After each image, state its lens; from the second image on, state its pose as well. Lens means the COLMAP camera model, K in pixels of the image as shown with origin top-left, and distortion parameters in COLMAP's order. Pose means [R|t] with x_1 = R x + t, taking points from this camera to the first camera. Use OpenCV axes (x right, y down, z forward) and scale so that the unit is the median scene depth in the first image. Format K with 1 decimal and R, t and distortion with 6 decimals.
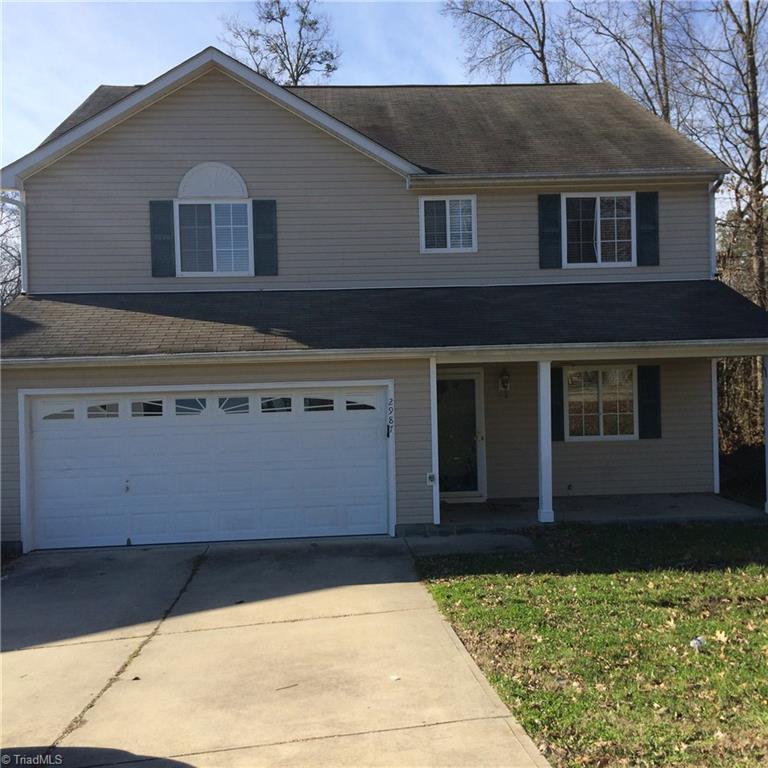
lens RADIAL K [[860.9, 0, 384.0], [0, 860.9, 384.0], [0, 0, 1]] dist [0.150759, -0.400356]
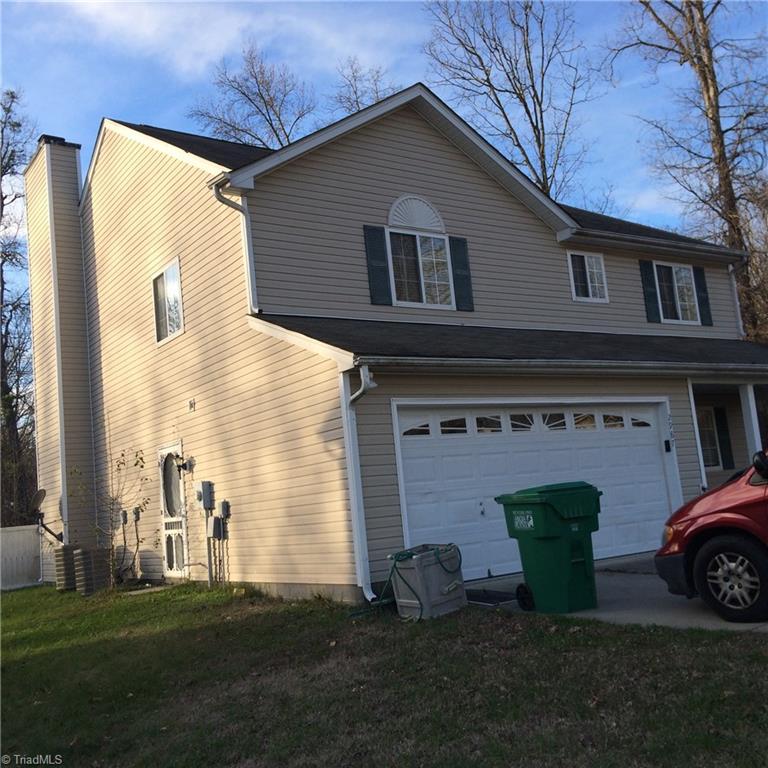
lens RADIAL K [[860.9, 0, 384.0], [0, 860.9, 384.0], [0, 0, 1]] dist [0.150759, -0.400356]
pose [[0.848326, 0.021236, 0.529048, -0.735571], [0.076327, 0.983854, -0.161881, 0.108878], [-0.523944, 0.177709, 0.833008, 0.246992]]
